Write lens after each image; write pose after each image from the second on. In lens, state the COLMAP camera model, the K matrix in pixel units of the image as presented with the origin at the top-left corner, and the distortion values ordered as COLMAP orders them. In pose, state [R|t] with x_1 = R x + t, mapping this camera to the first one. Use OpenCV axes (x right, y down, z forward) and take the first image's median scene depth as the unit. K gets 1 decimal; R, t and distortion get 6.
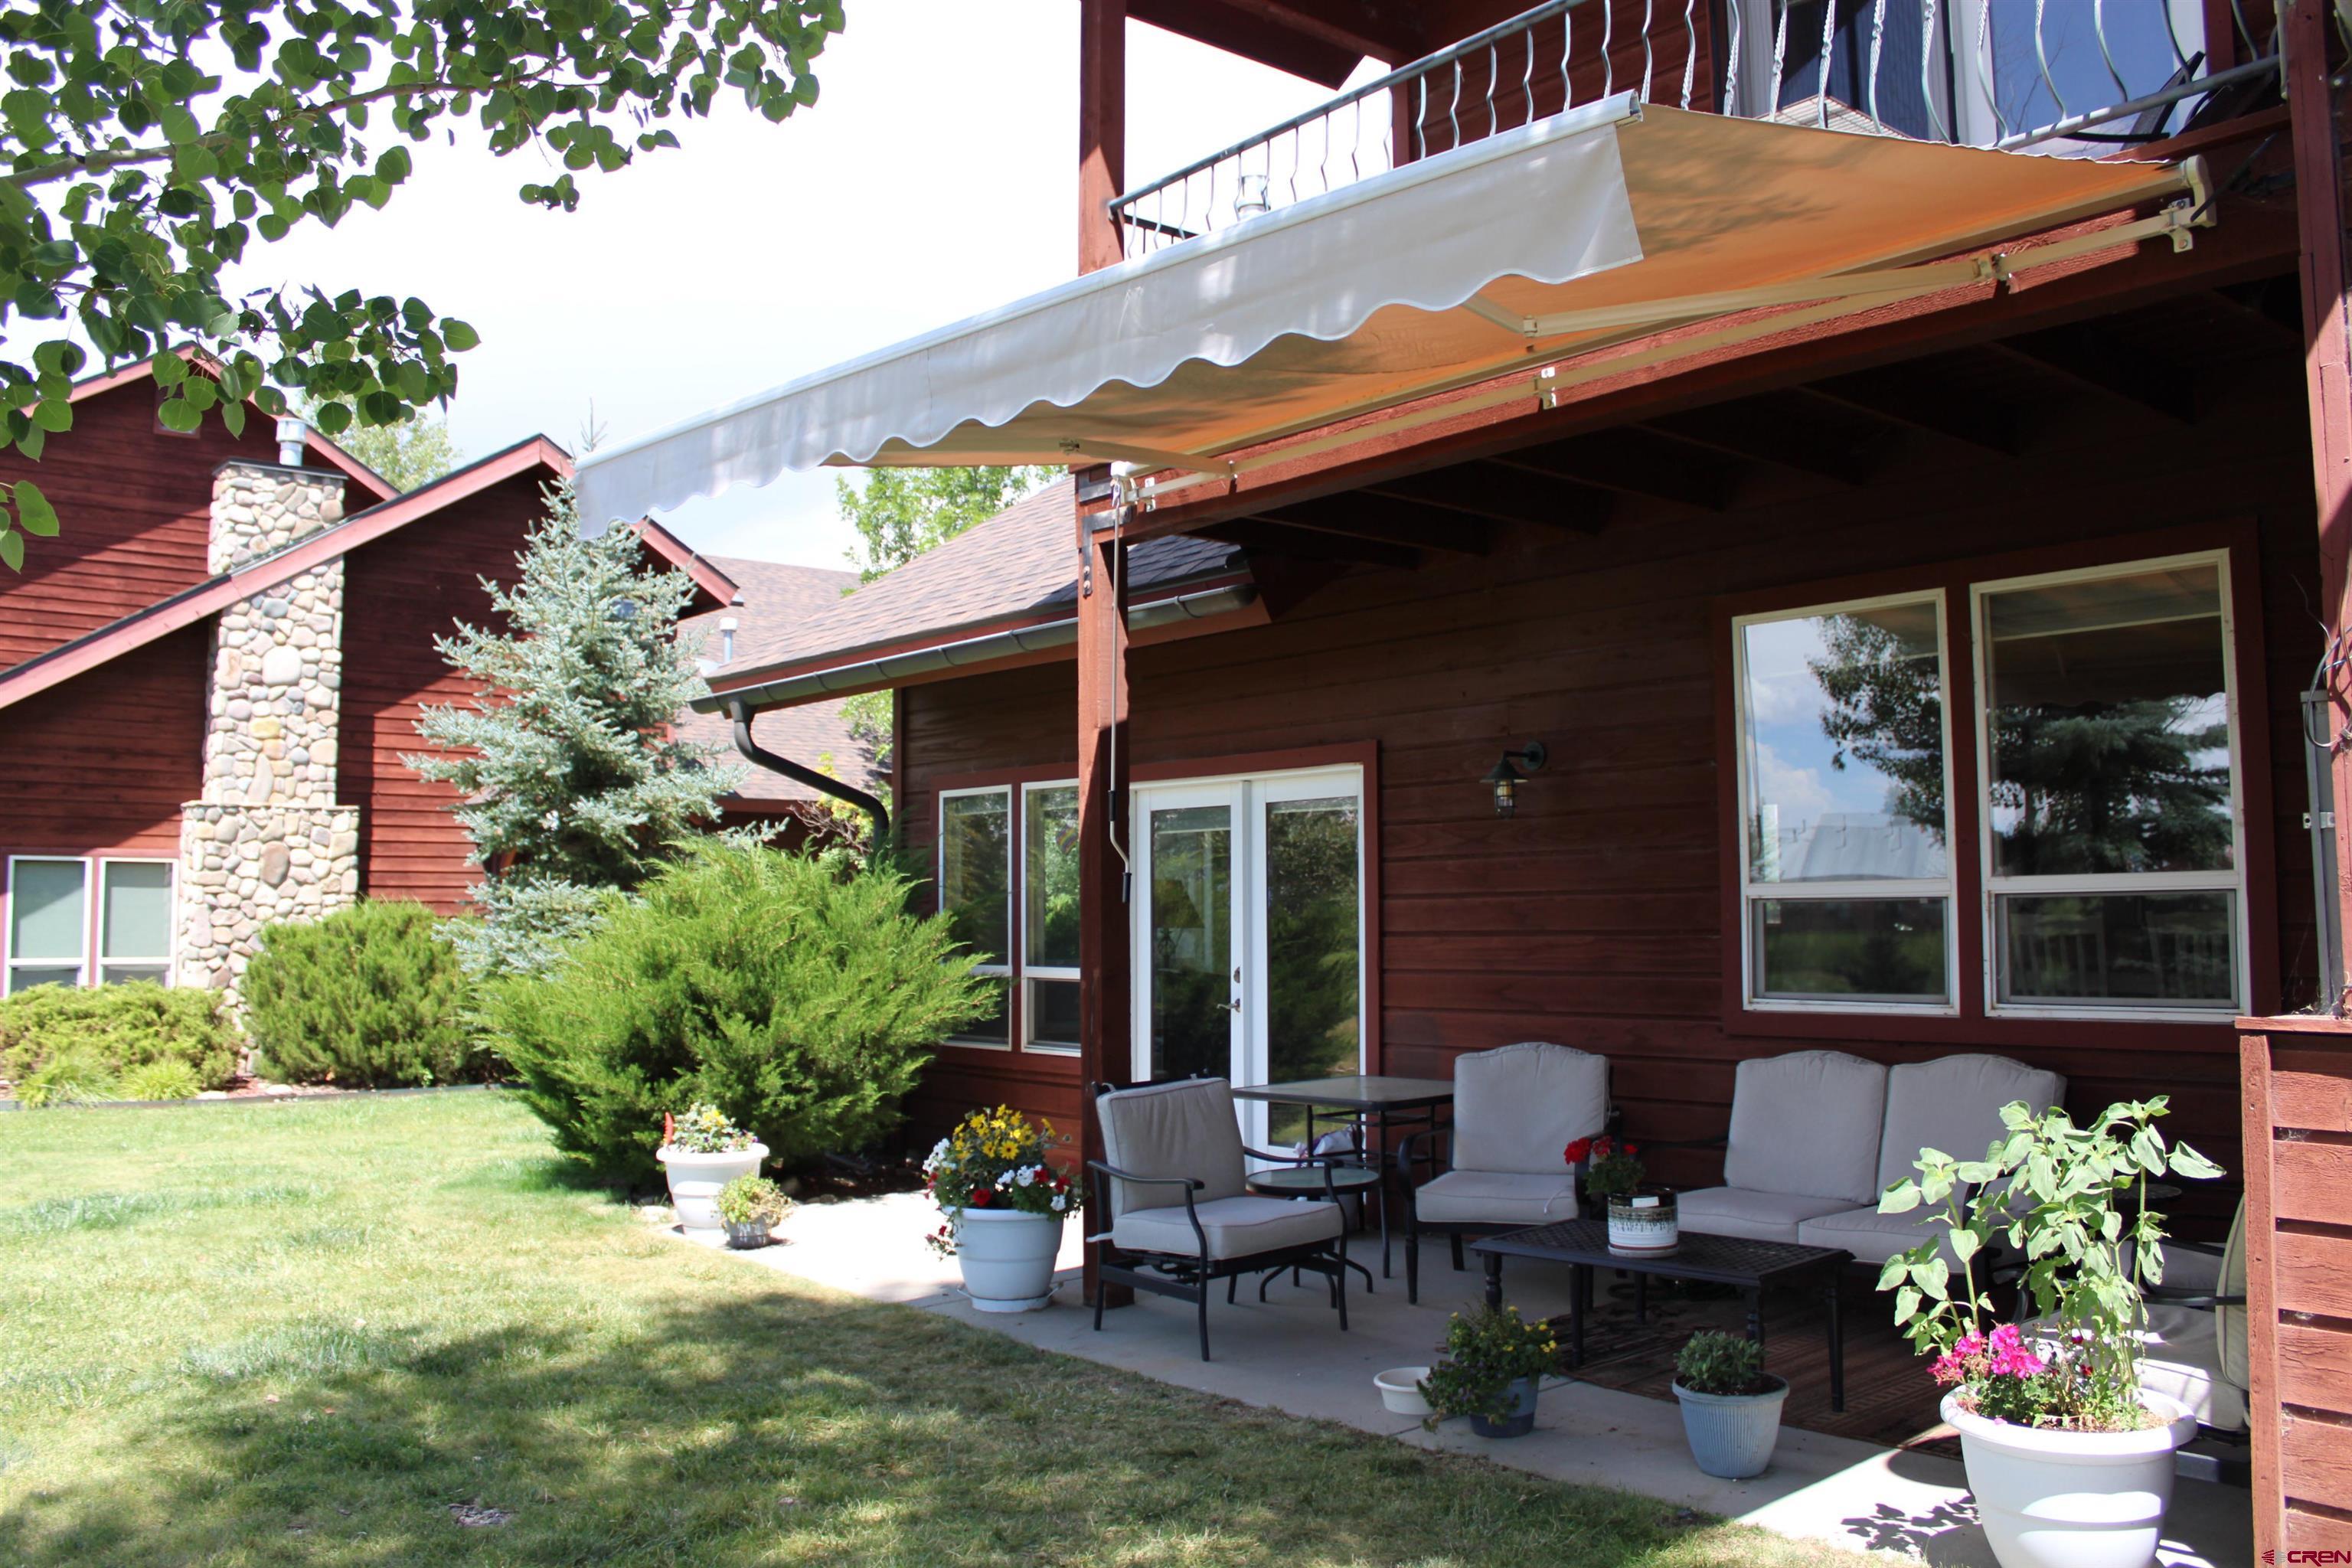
lens RADIAL K [[1978.1, 0, 1181.7], [0, 1978.1, 754.0], [0, 0, 1]] dist [-0.166017, 0.152334]
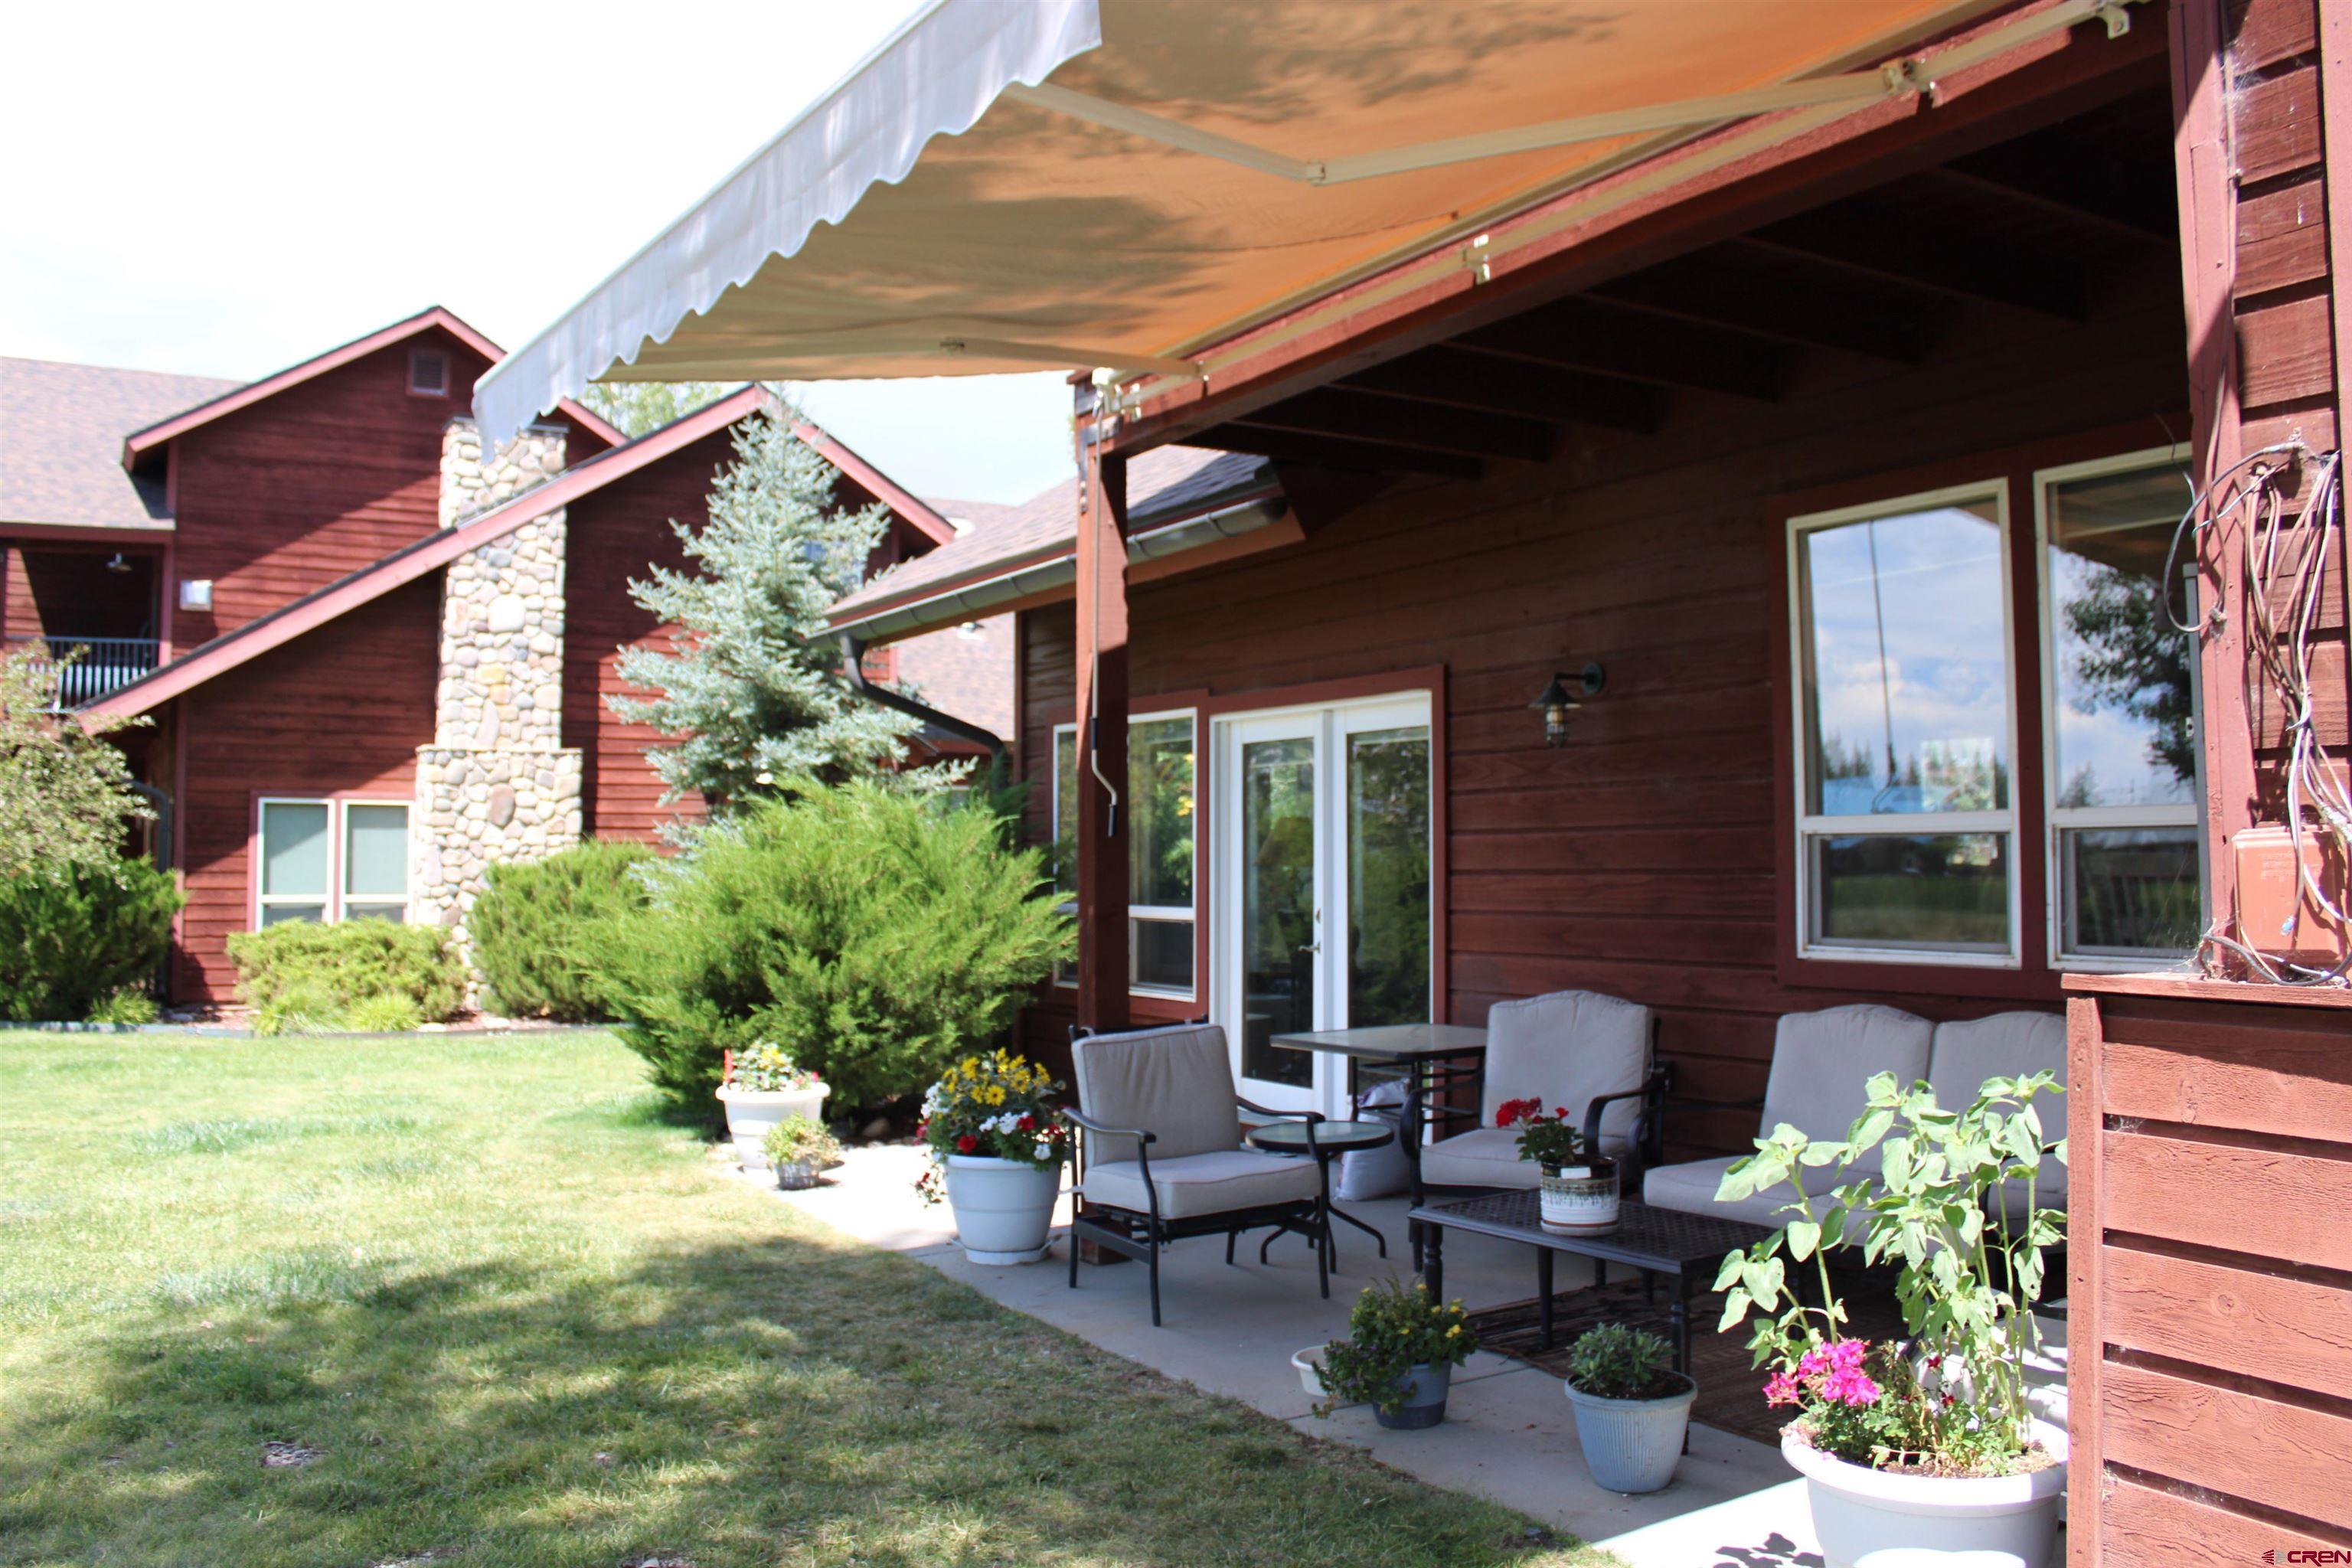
lens RADIAL K [[1978.1, 0, 1181.7], [0, 1978.1, 754.0], [0, 0, 1]] dist [-0.166017, 0.152334]
pose [[0.986100, -0.005427, -0.166062, 0.120355], [0.010211, 0.999557, 0.027968, 0.007285], [0.165837, -0.029275, 0.985719, 0.056890]]
